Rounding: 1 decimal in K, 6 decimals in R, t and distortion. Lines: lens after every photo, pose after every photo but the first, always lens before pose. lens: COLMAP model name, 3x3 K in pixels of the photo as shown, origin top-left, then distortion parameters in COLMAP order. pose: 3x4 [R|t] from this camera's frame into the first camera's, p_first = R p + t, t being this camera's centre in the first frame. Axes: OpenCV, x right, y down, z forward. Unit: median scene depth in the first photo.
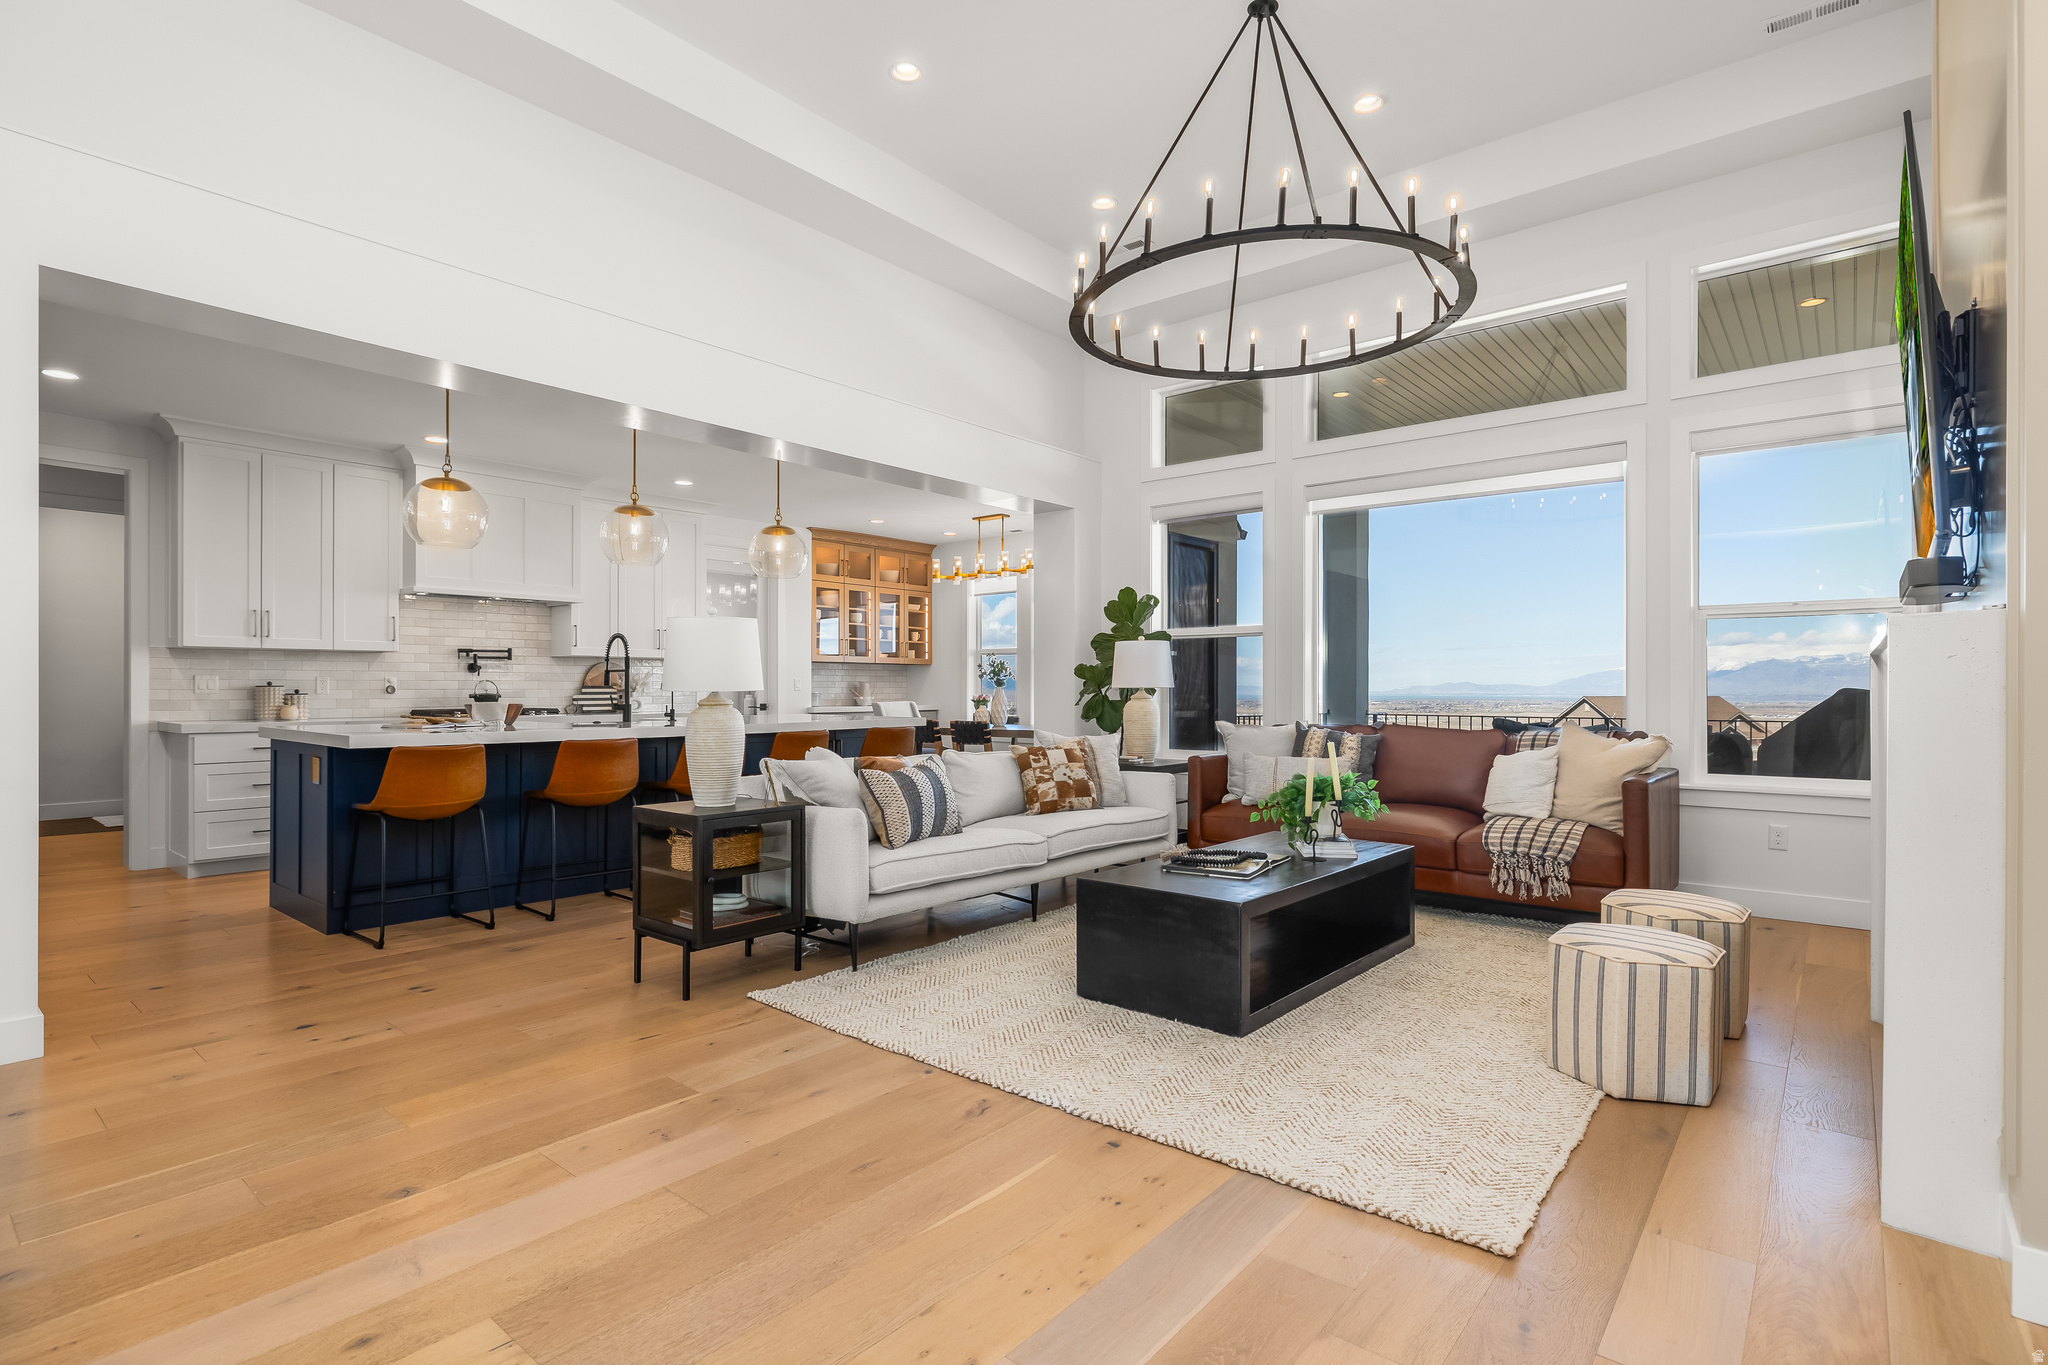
lens RADIAL K [[1000.9, 0, 1037.3], [0, 1000.9, 687.6], [0, 0, 1]] dist [-0.004020, 0.000577]
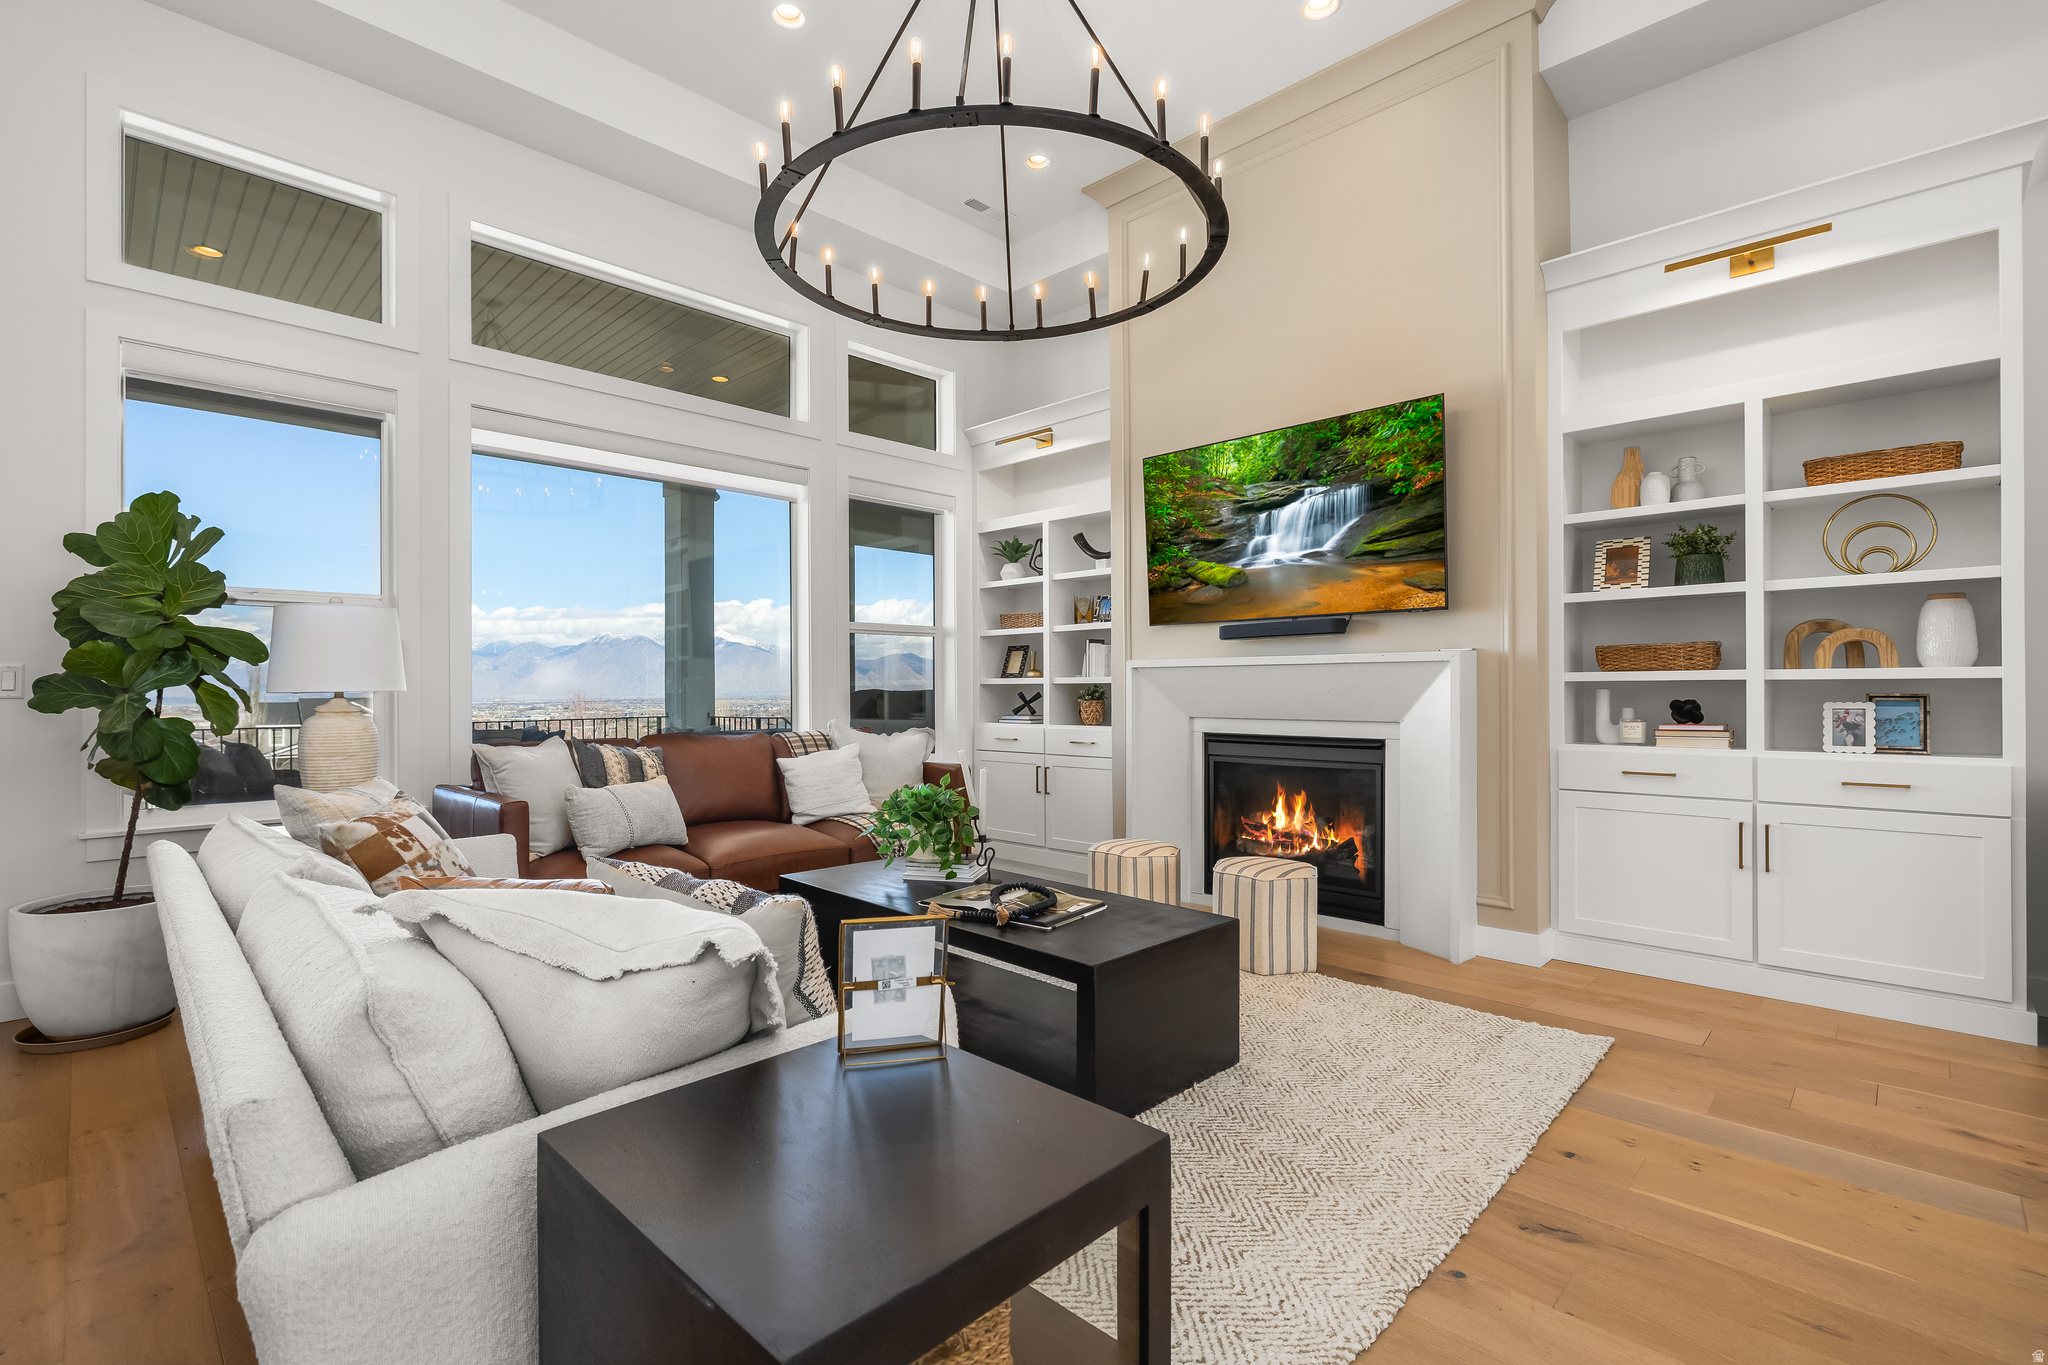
lens RADIAL K [[924.8, 0, 1037.5], [0, 924.8, 644.0], [0, 0, 1]] dist [0.004283, 0.000419]
pose [[0.074436, 0.051604, 0.995890, -0.418033], [0.006974, 0.998609, -0.052266, 0.004090], [-0.997201, 0.010836, 0.073972, 0.685912]]
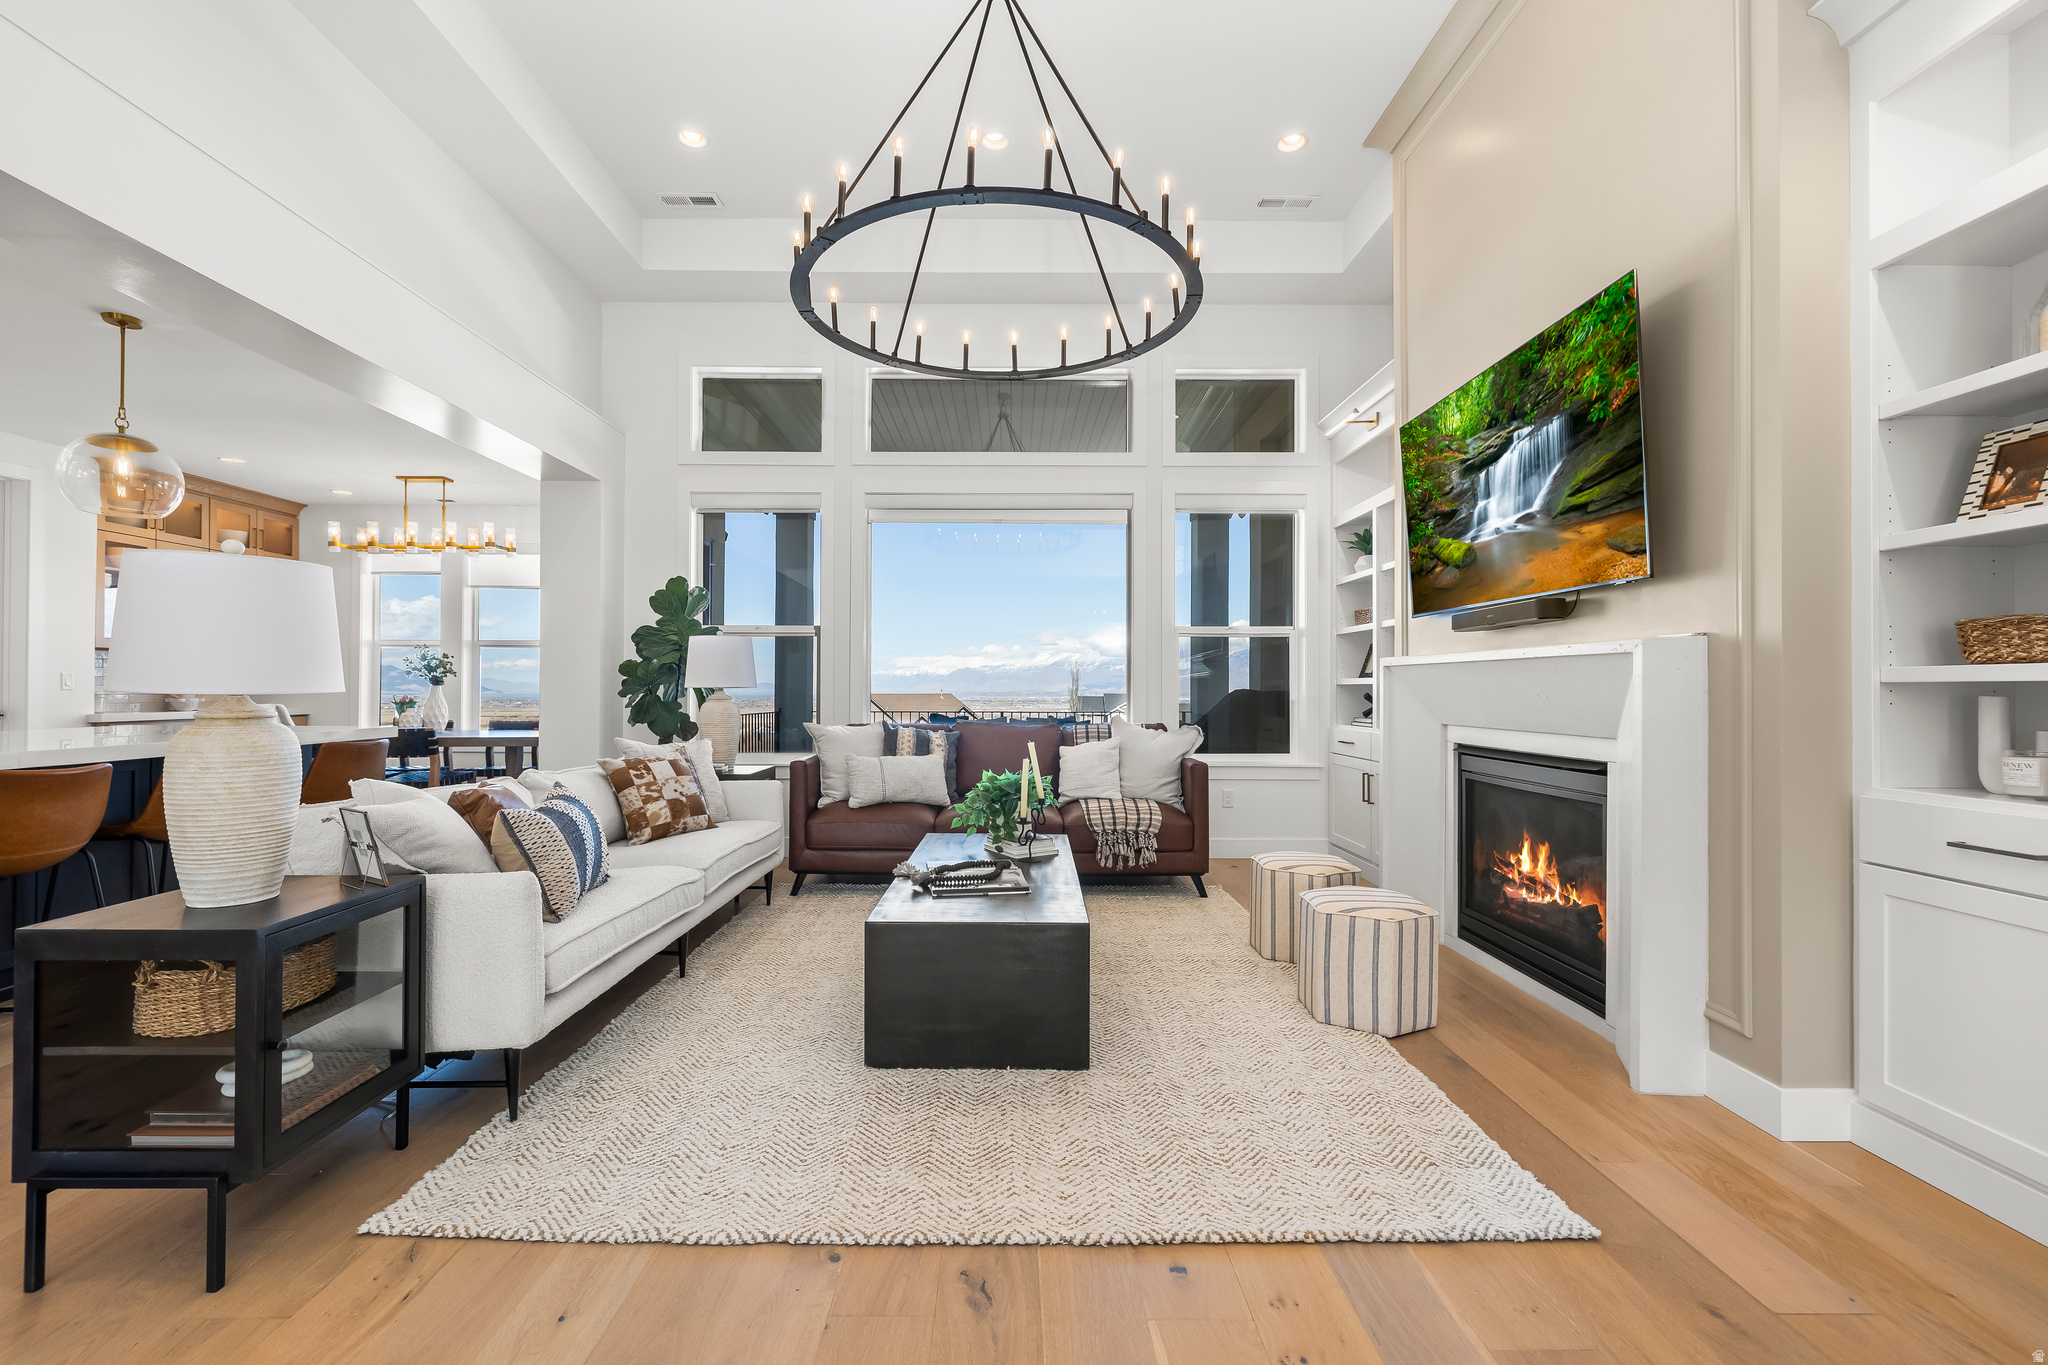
lens RADIAL K [[857.3, 0, 1014.5], [0, 857.3, 679.9], [0, 0, 1]] dist [0.001128, -0.000930]
pose [[0.769133, 0.008607, 0.639030, -0.217878], [-0.003023, 0.999947, -0.009830, 0.000086], [-0.639081, 0.005629, 0.769119, 0.267232]]
